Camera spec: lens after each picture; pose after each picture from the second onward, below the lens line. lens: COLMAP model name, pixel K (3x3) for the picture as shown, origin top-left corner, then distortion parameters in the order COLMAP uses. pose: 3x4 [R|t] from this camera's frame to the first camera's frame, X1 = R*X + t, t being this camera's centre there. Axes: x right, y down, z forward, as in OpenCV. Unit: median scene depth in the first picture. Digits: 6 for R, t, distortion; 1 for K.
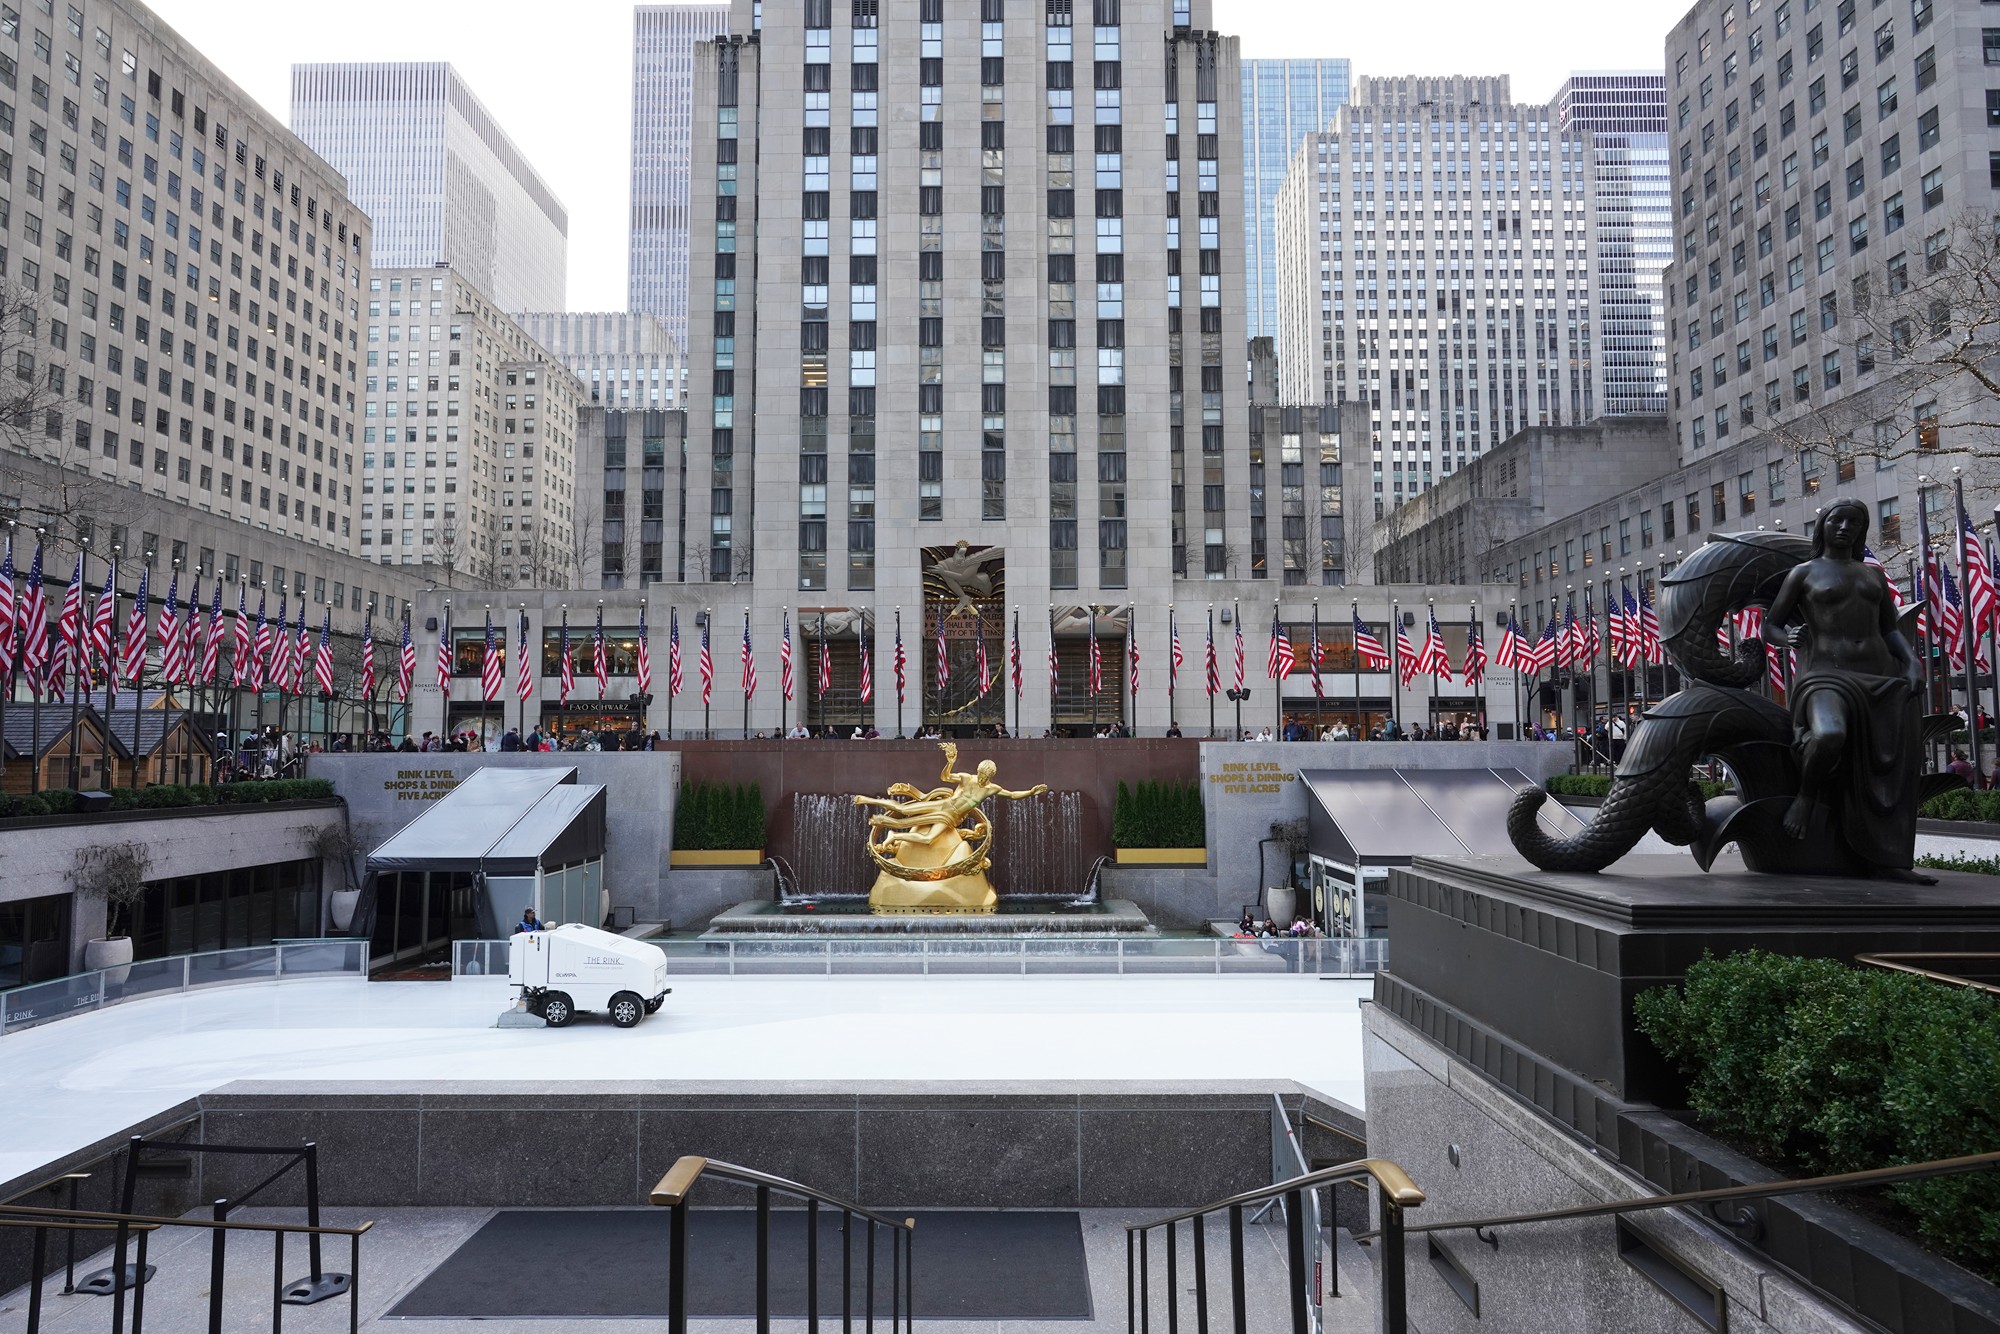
lens RADIAL K [[1127.8, 0, 995.4], [0, 1127.8, 675.7], [0, 0, 1]] dist [-0.008788, 0.009348]
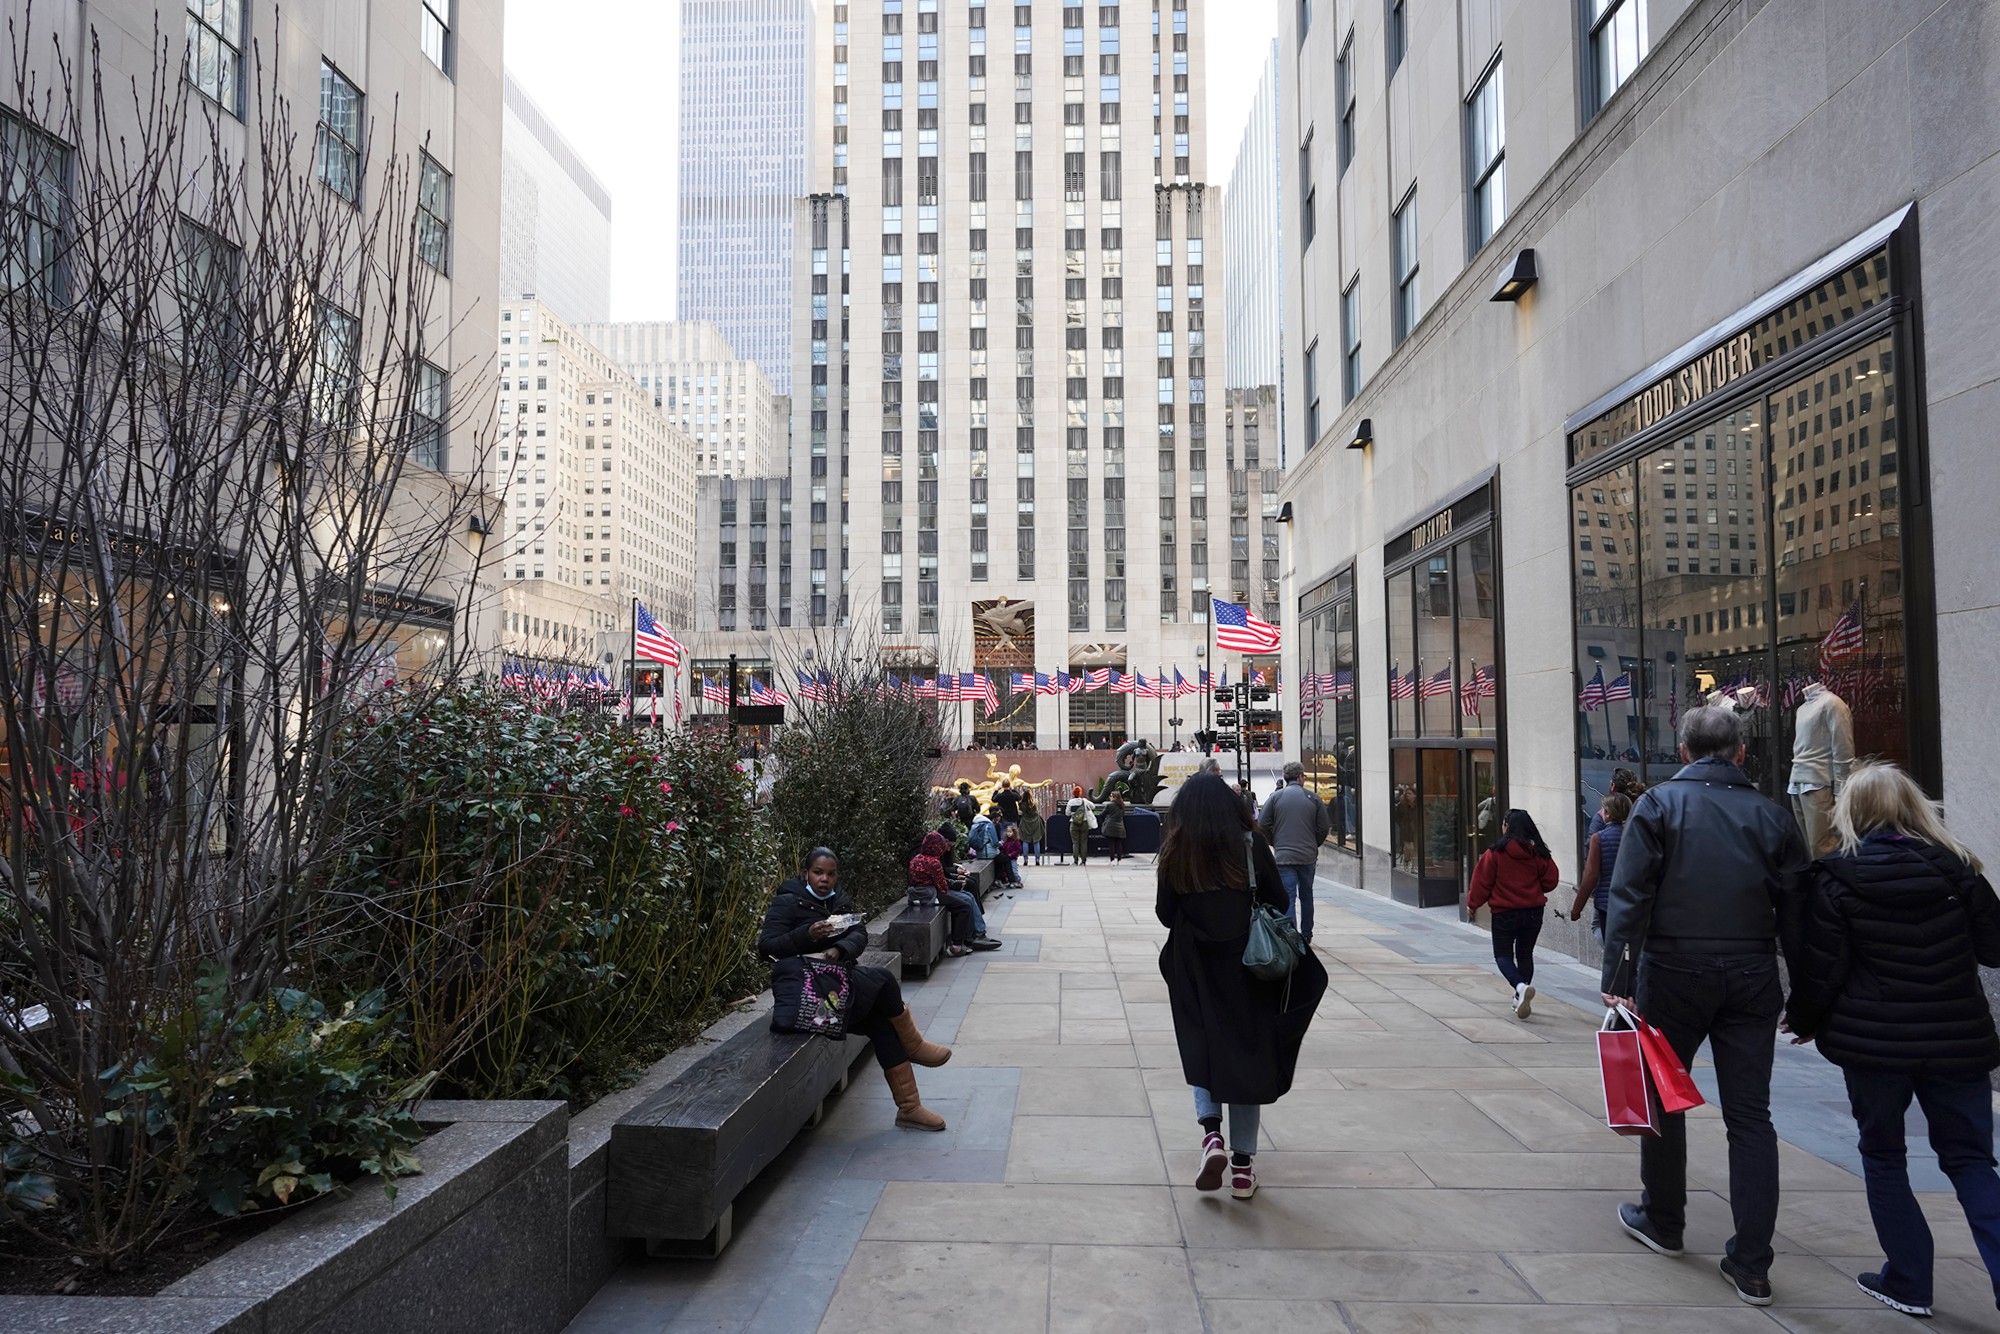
lens RADIAL K [[1182.9, 0, 995.6], [0, 1182.9, 677.0], [0, 0, 1]] dist [-0.021236, 0.000193]
pose [[0.999065, -0.004015, -0.043048, 0.019239], [0.004735, 0.999850, 0.016634, -0.040135], [0.042975, -0.016823, 0.998935, -0.354481]]
